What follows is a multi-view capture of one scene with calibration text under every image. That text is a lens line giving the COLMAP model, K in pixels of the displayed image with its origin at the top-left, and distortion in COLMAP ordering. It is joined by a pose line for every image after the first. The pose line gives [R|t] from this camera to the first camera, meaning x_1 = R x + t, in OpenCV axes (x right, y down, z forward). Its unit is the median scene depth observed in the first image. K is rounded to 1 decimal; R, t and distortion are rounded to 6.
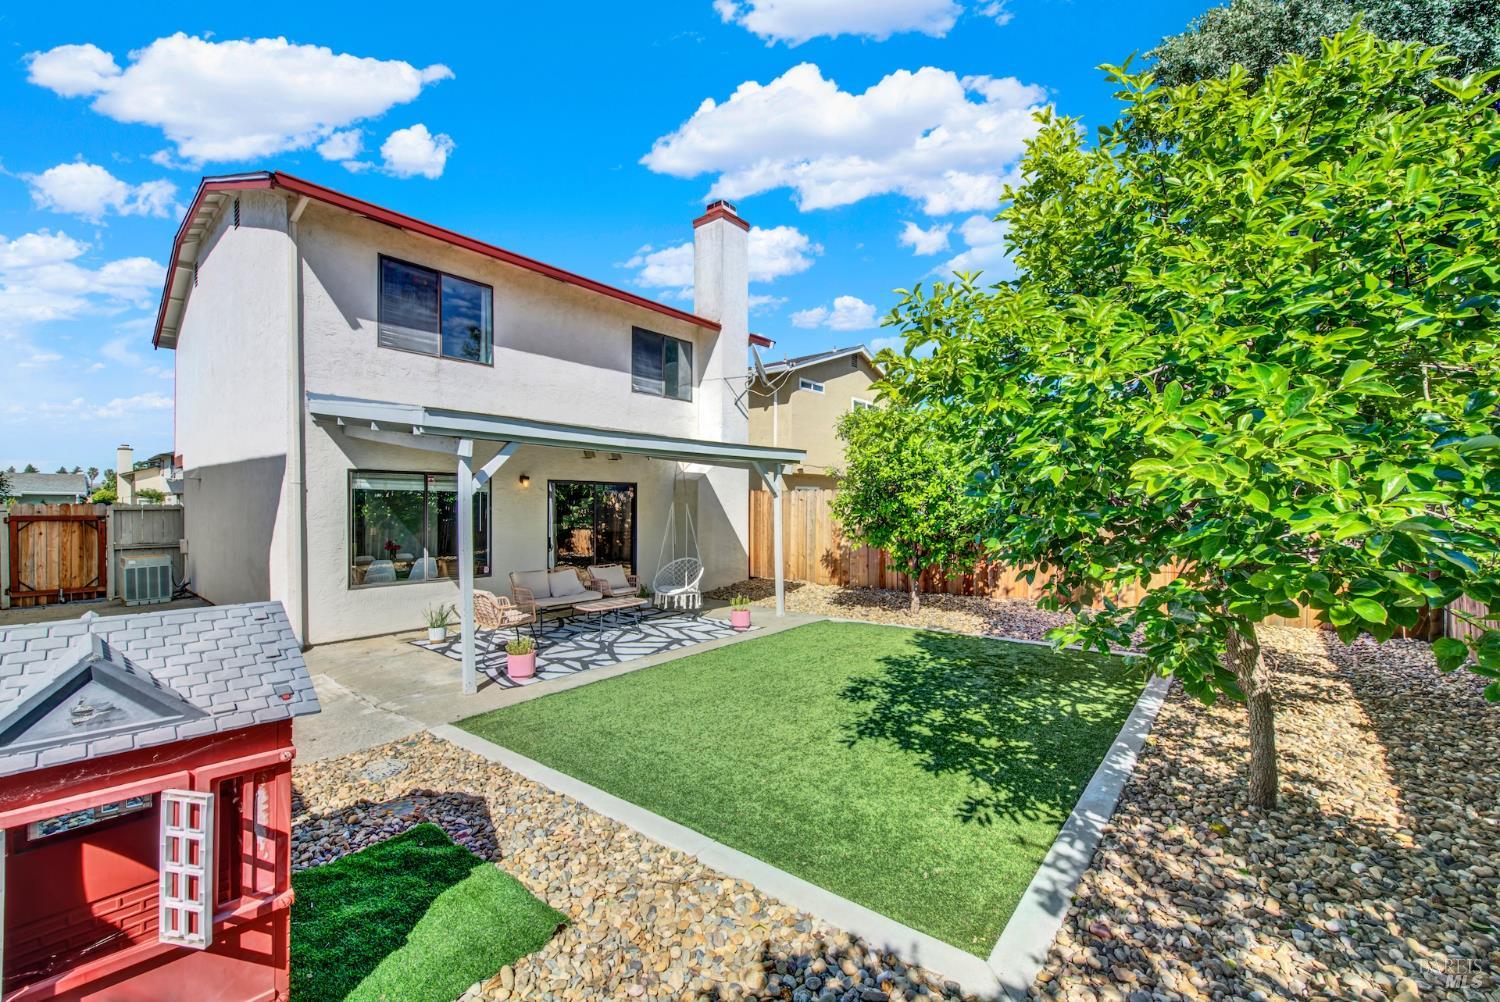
lens RADIAL K [[595.3, 0, 748.9], [0, 595.3, 505.7], [0, 0, 1]] dist [0.002558, -0.003048]
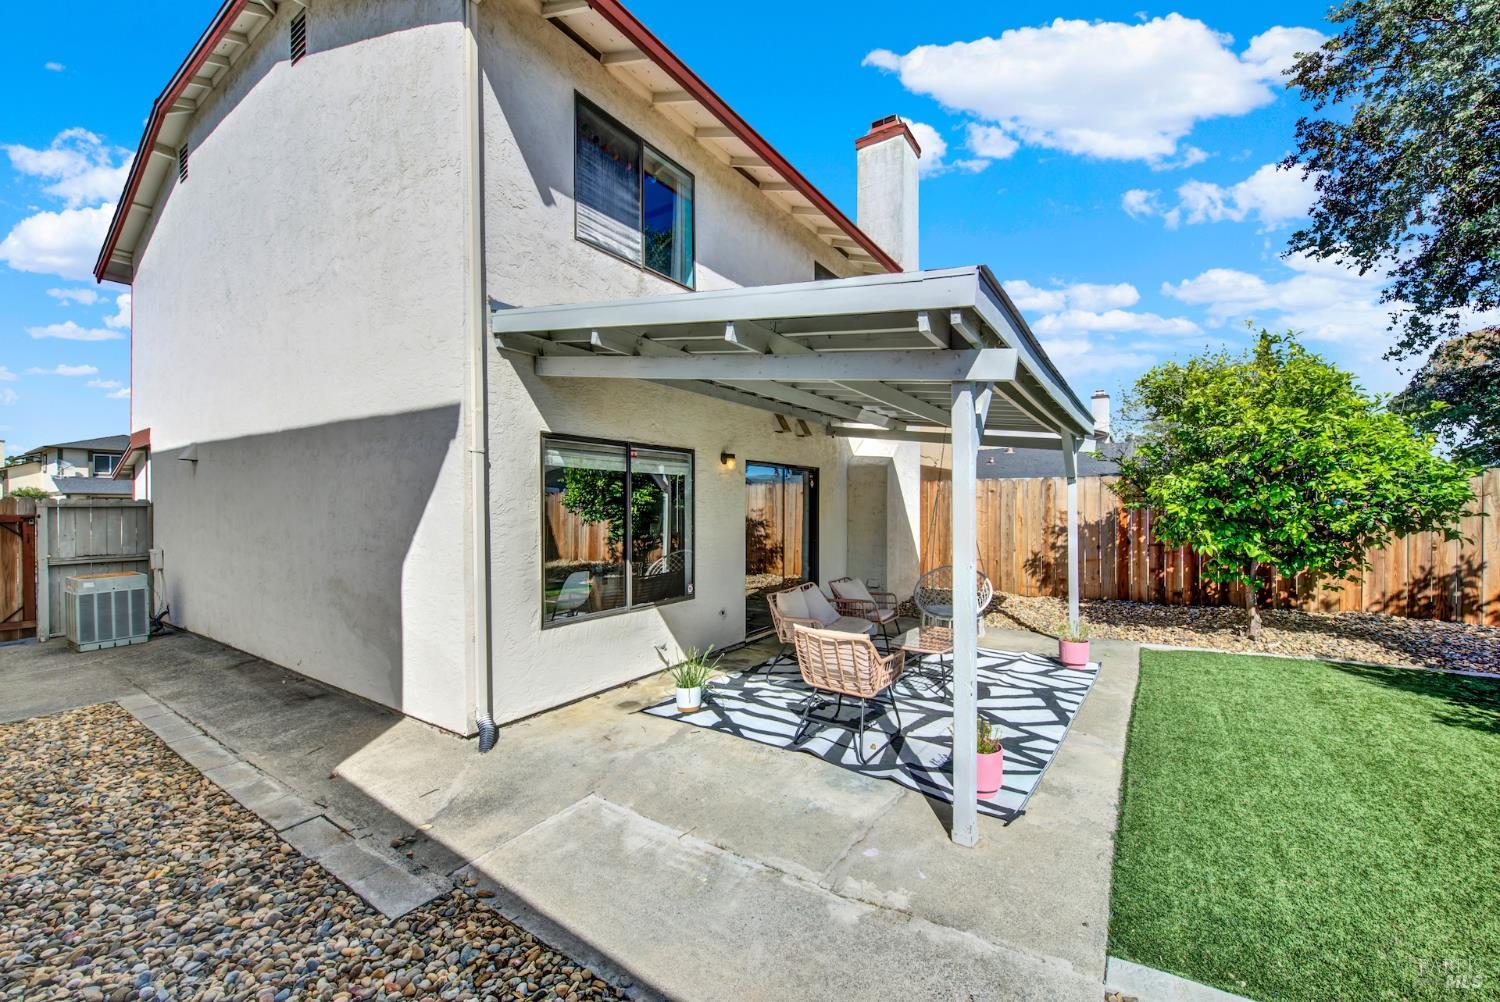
lens RADIAL K [[595.3, 0, 748.9], [0, 595.3, 505.7], [0, 0, 1]] dist [0.002558, -0.003048]
pose [[0.994366, -0.003630, 0.105940, -0.476235], [0.003933, 0.999989, -0.002647, 0.014955], [-0.105929, 0.003049, 0.994369, 0.335713]]
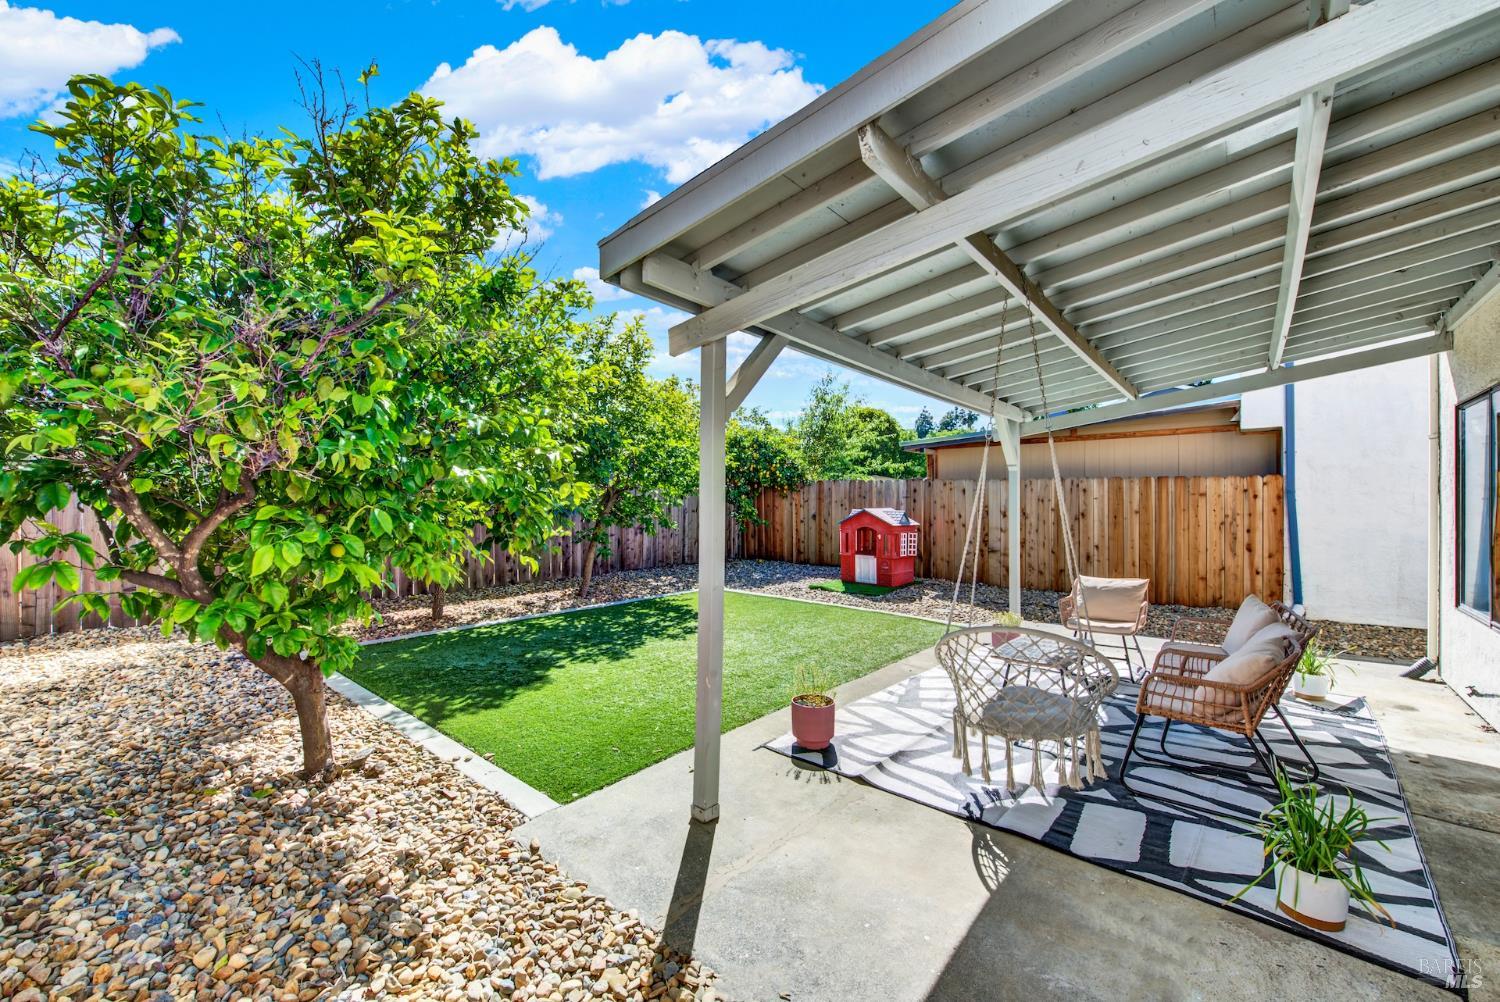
lens RADIAL K [[595.3, 0, 748.9], [0, 595.3, 505.7], [0, 0, 1]] dist [0.002558, -0.003048]
pose [[-0.999985, 0.005190, 0.001743, 0.034628], [0.005199, 0.999974, 0.004911, 0.028074], [-0.001717, 0.004920, -0.999986, 1.448334]]
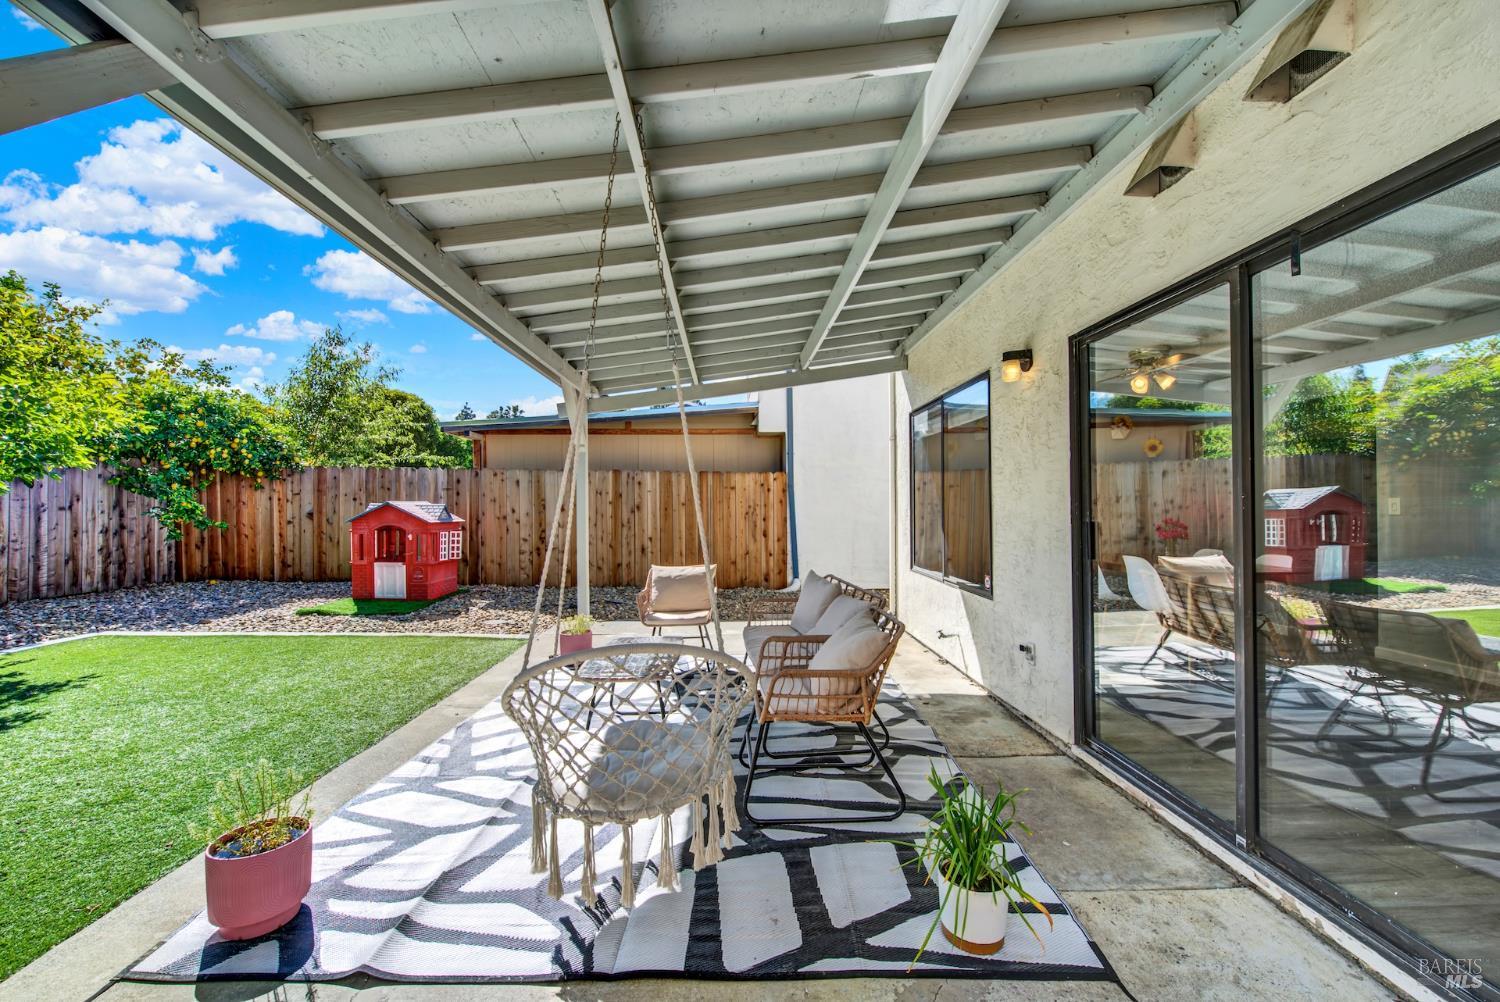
lens RADIAL K [[595.3, 0, 748.9], [0, 595.3, 505.7], [0, 0, 1]] dist [0.002558, -0.003048]
pose [[-0.746333, 0.007471, -0.665531, -0.000497], [0.006912, 0.999970, 0.003474, 0.048279], [0.665537, -0.002008, -0.746362, 1.302262]]
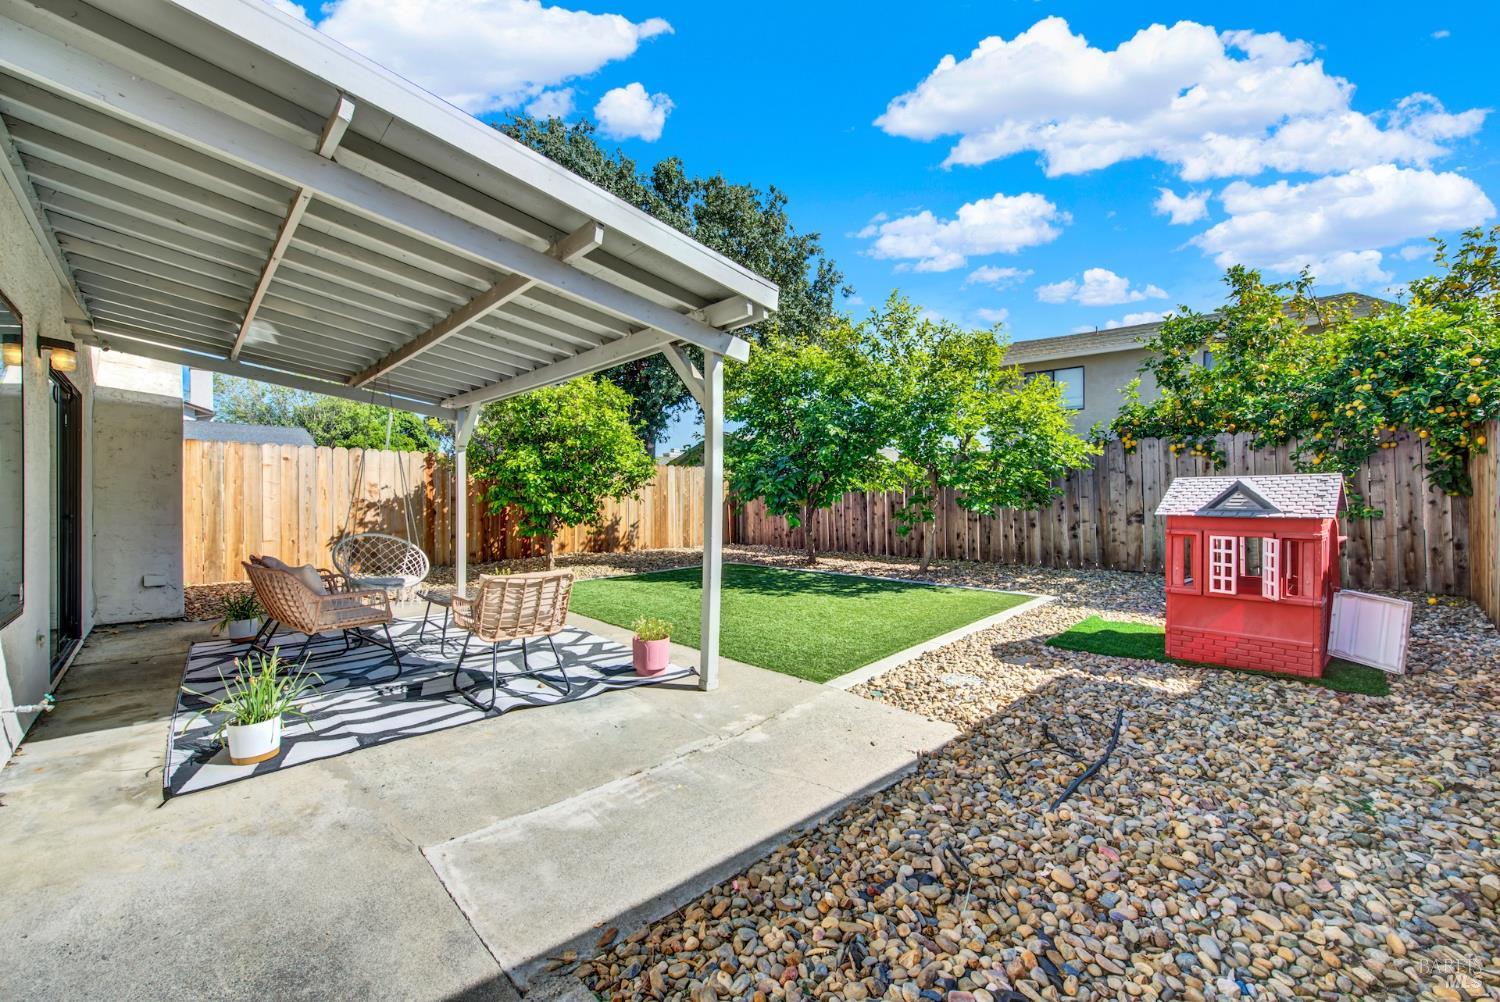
lens RADIAL K [[595.3, 0, 748.9], [0, 595.3, 505.7], [0, 0, 1]] dist [0.002558, -0.003048]
pose [[0.100453, -0.006505, 0.994921, -0.786012], [0.005626, 0.999966, 0.005970, 0.061545], [-0.994926, 0.004998, 0.100486, 0.588699]]
